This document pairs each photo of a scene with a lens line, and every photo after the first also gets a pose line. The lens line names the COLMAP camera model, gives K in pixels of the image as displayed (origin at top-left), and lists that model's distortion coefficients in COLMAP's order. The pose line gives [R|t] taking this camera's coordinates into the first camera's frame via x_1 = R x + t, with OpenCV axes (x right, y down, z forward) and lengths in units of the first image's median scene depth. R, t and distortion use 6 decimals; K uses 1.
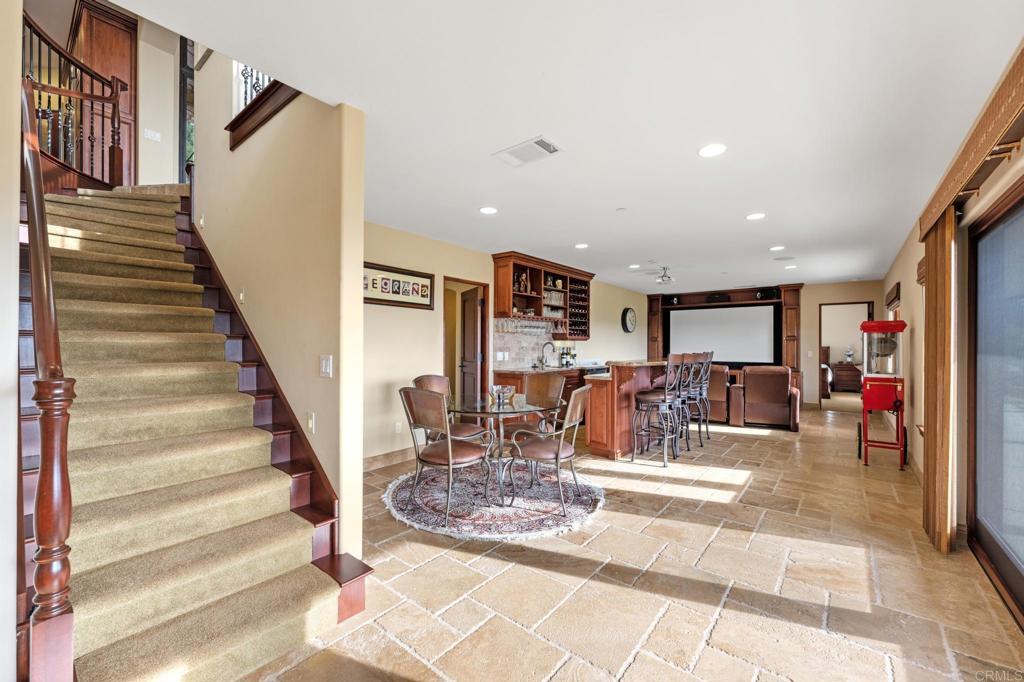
lens RADIAL K [[408.7, 0, 514.9], [0, 408.7, 344.1], [0, 0, 1]] dist [0.009060, 0.000005]
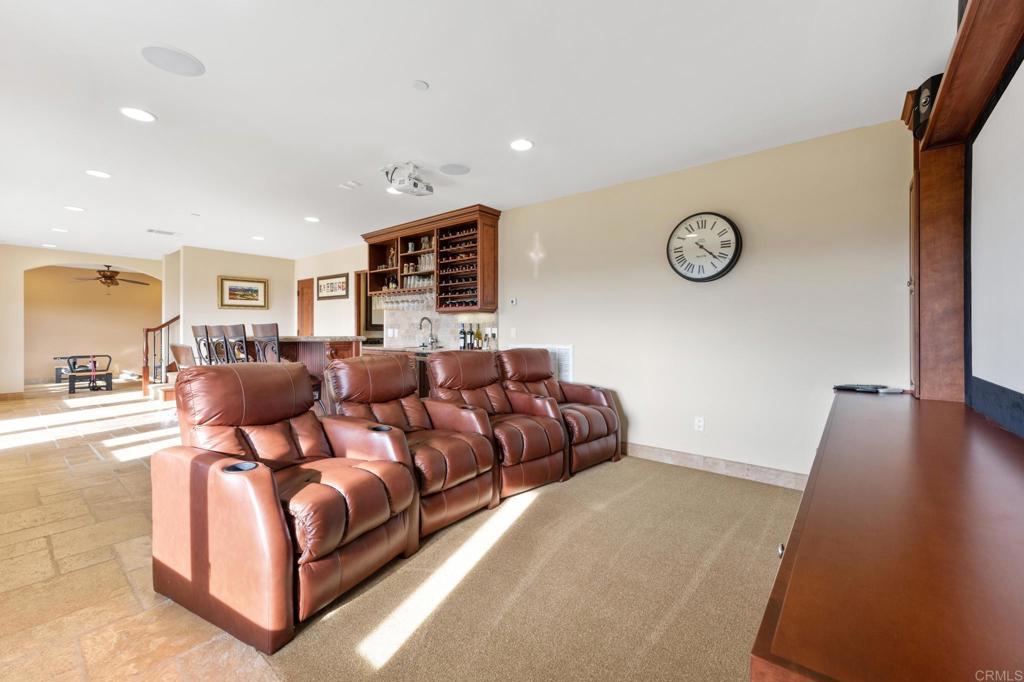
lens RADIAL K [[419.8, 0, 512.2], [0, 419.8, 338.6], [0, 0, 1]] dist [0.001188, -0.000134]
pose [[-0.005811, 0.011216, -0.999920, 0.741569], [-0.002874, 0.999933, 0.011233, 0.022468], [0.999979, 0.002939, -0.005779, 0.940435]]
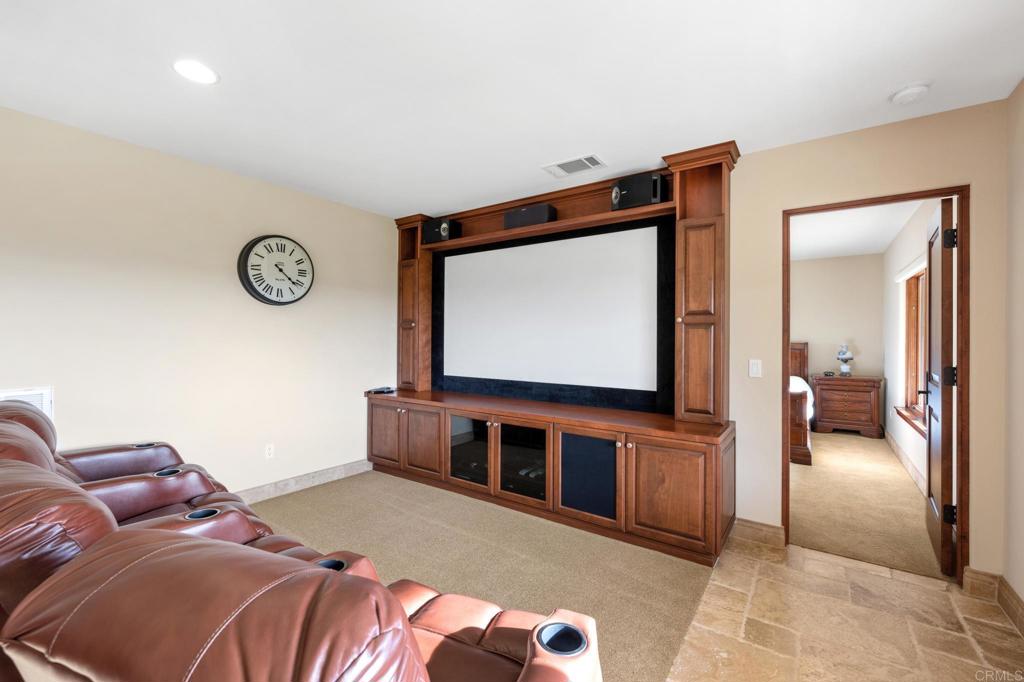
lens RADIAL K [[423.3, 0, 512.0], [0, 423.3, 341.0], [0, 0, 1]] dist [0.001413, 0.000037]
pose [[0.998511, -0.000126, 0.054553, 0.515607], [-0.000470, 0.999940, 0.010908, -0.000916], [-0.054551, -0.010918, 0.998451, 0.686158]]
